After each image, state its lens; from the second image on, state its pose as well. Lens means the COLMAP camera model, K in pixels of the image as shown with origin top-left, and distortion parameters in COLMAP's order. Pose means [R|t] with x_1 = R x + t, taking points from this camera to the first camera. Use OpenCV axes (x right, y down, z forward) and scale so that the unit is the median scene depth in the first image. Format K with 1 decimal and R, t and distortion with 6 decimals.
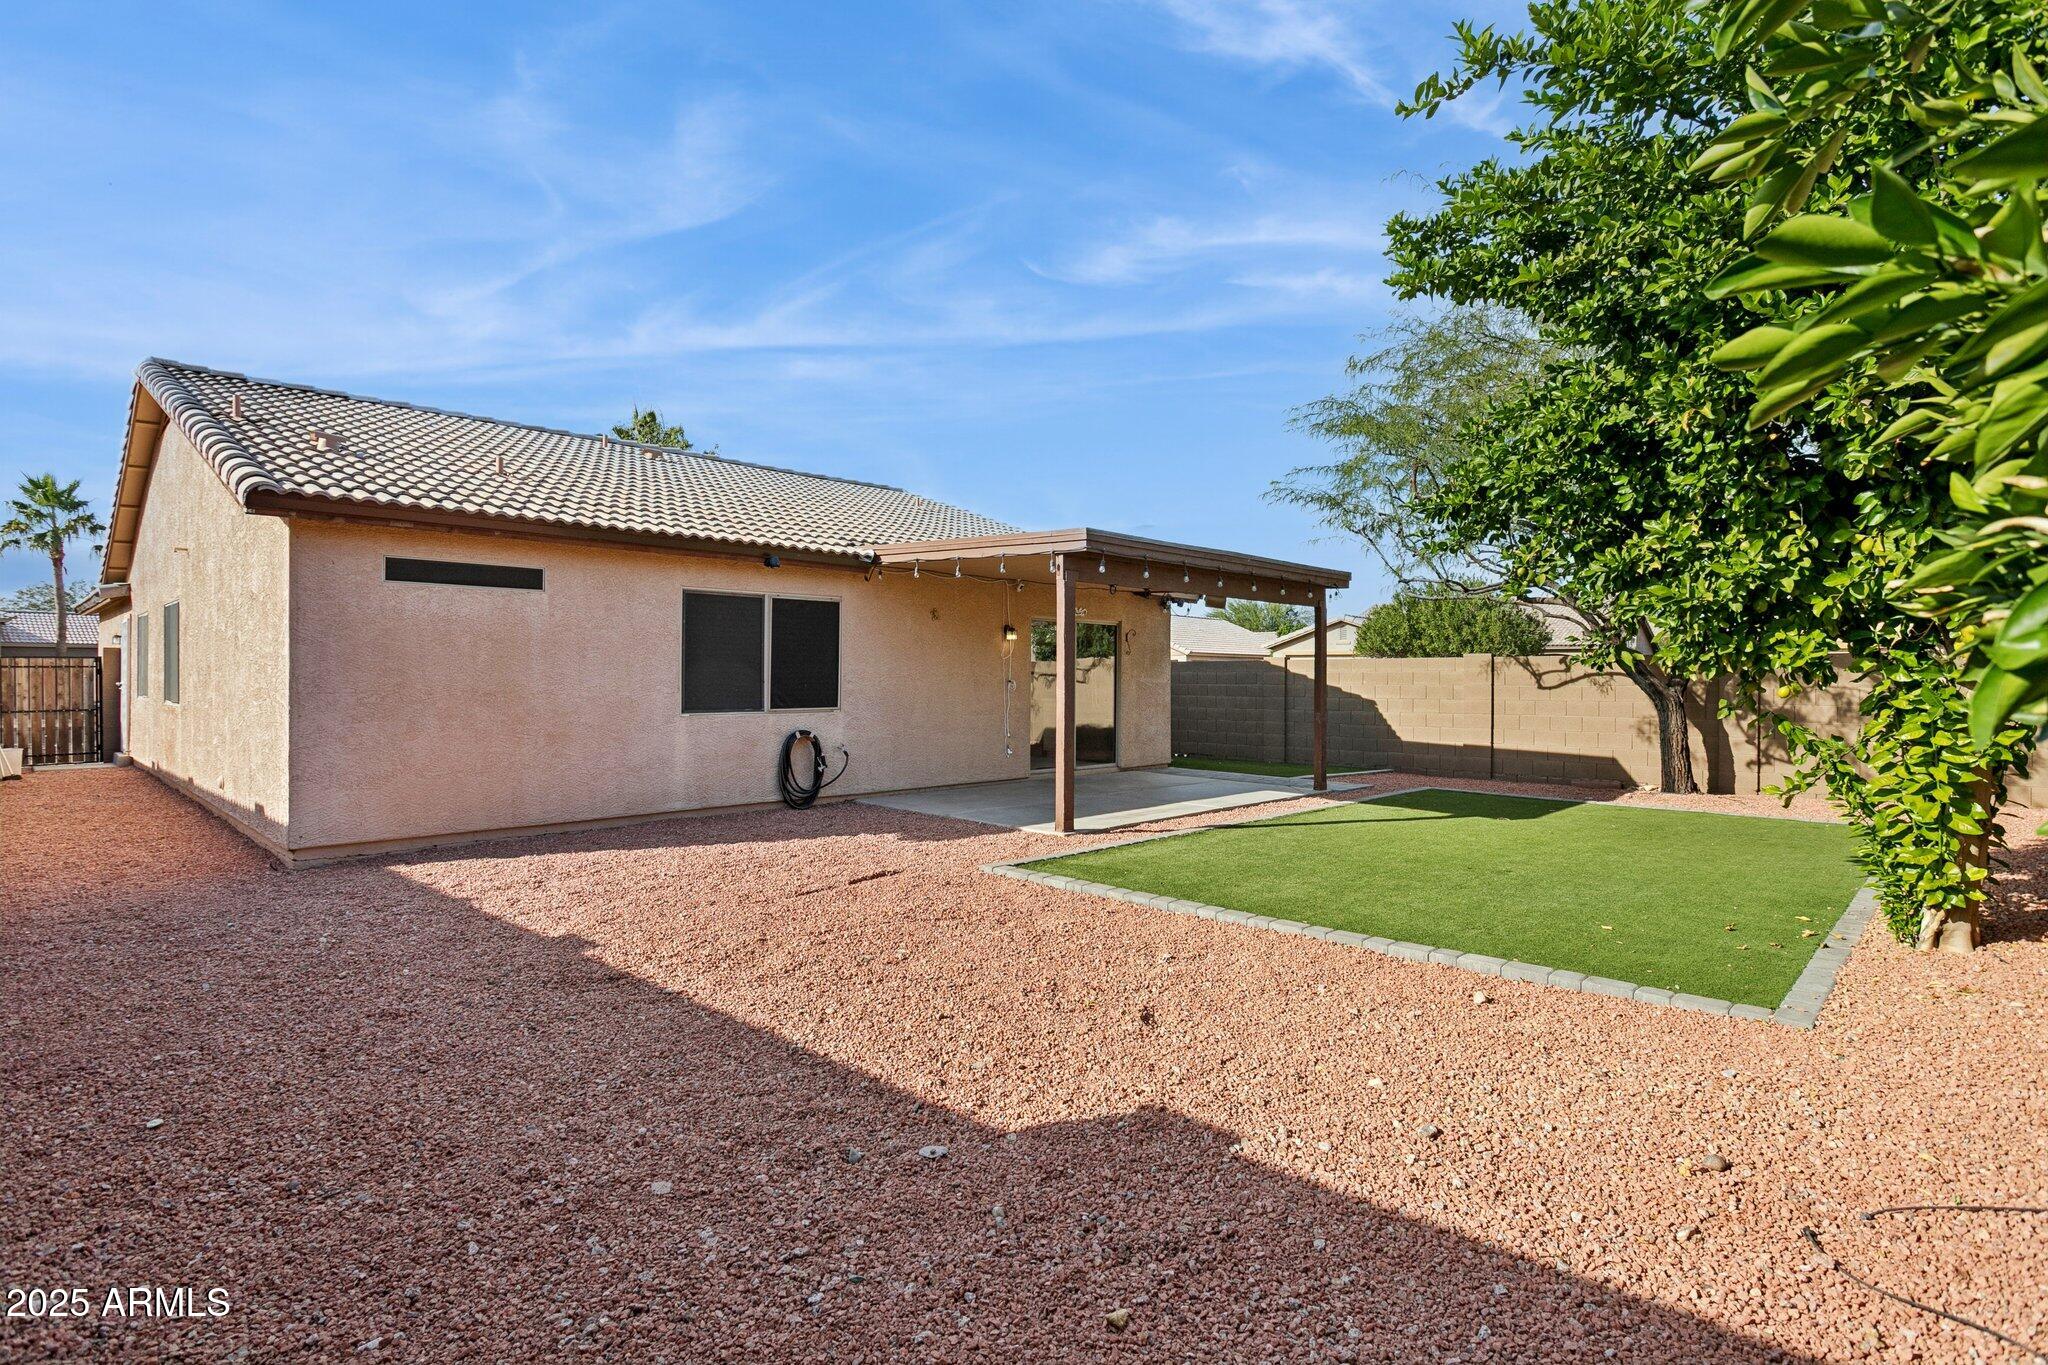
lens RADIAL K [[1012.8, 0, 1025.8], [0, 1012.8, 684.0], [0, 0, 1]] dist [-0.022011, 0.009187]
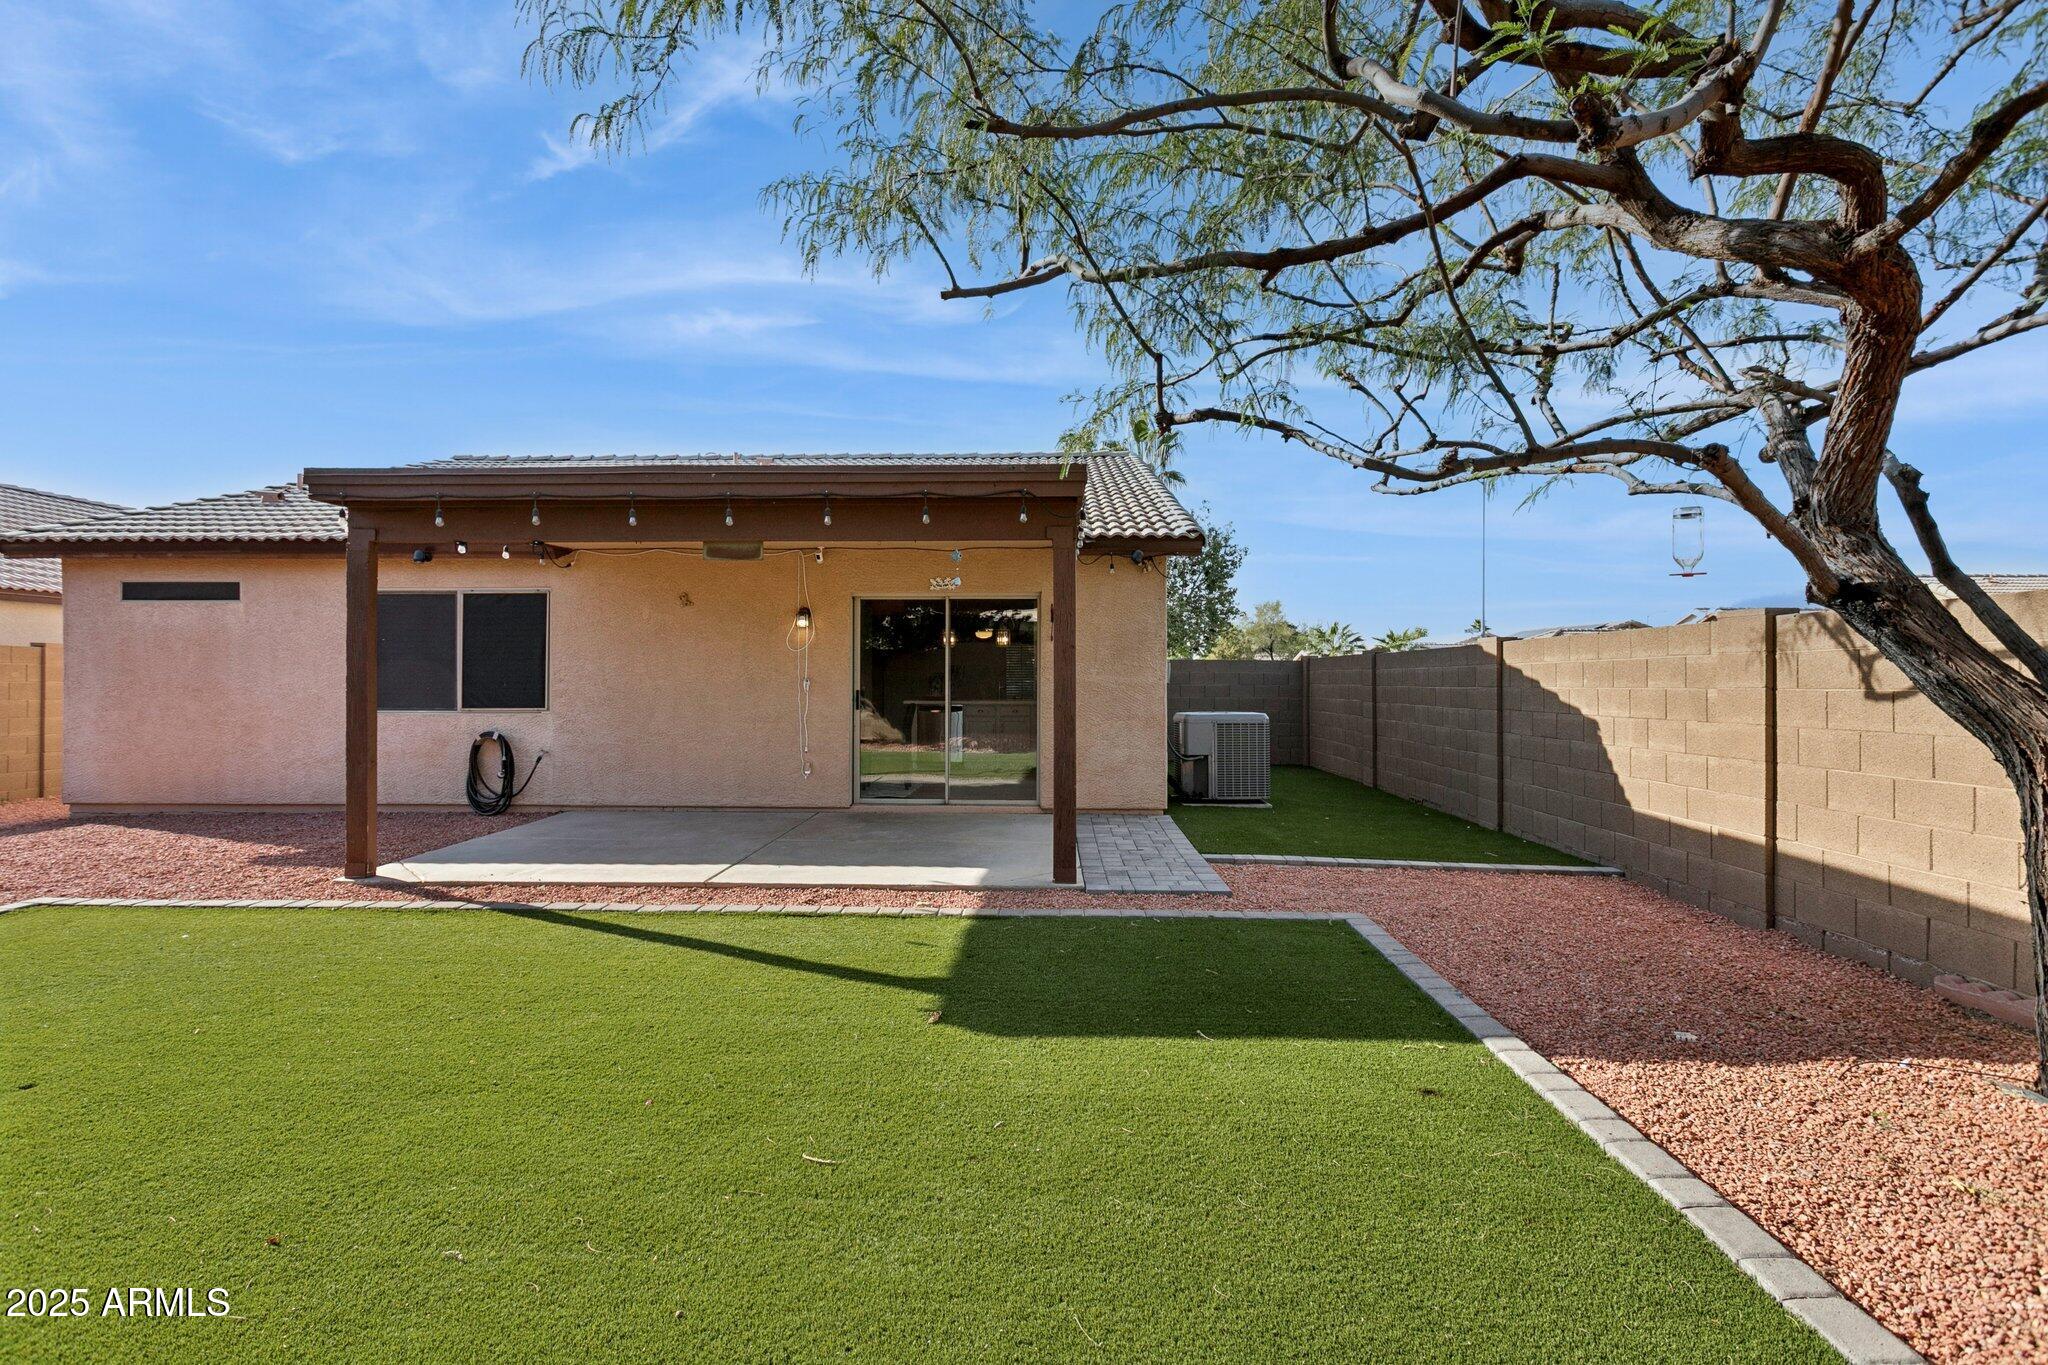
lens RADIAL K [[972.6, 0, 1023.4], [0, 972.6, 677.0], [0, 0, 1]] dist [-0.003487, 0.001317]
pose [[0.668636, -0.005090, -0.743572, 0.792325], [-0.003507, 0.999944, -0.009999, 0.002097], [0.743581, 0.009293, 0.668581, 0.774781]]
